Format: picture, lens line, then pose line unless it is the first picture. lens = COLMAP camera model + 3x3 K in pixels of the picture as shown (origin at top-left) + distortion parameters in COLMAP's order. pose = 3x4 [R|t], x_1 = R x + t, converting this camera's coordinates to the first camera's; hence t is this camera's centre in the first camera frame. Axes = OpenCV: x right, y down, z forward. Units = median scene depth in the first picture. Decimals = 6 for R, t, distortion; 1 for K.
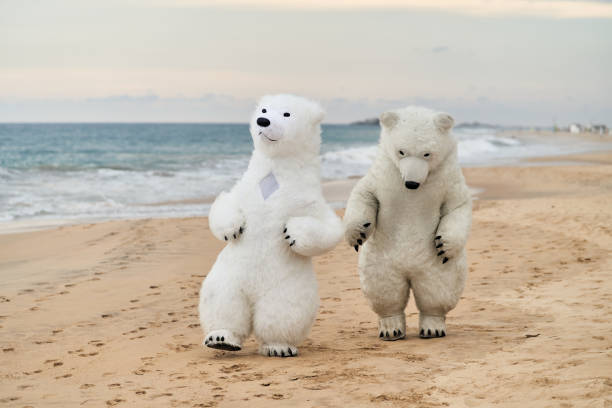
lens RADIAL K [[1536.1, 0, 306.0], [0, 1536.1, 204.0], [0, 0, 1]] dist [-0.624425, -0.517913]
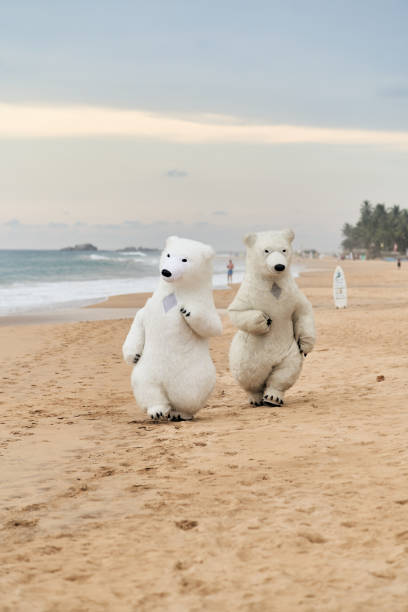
lens RADIAL K [[1536.1, 0, 204.0], [0, 1536.1, 306.0], [0, 0, 1]] dist [-0.624425, -0.517913]
pose [[0.992405, -0.002144, 0.122994, -0.063486], [0.004037, 0.999877, -0.015141, 0.021177], [-0.122947, 0.015523, 0.992292, -0.534810]]
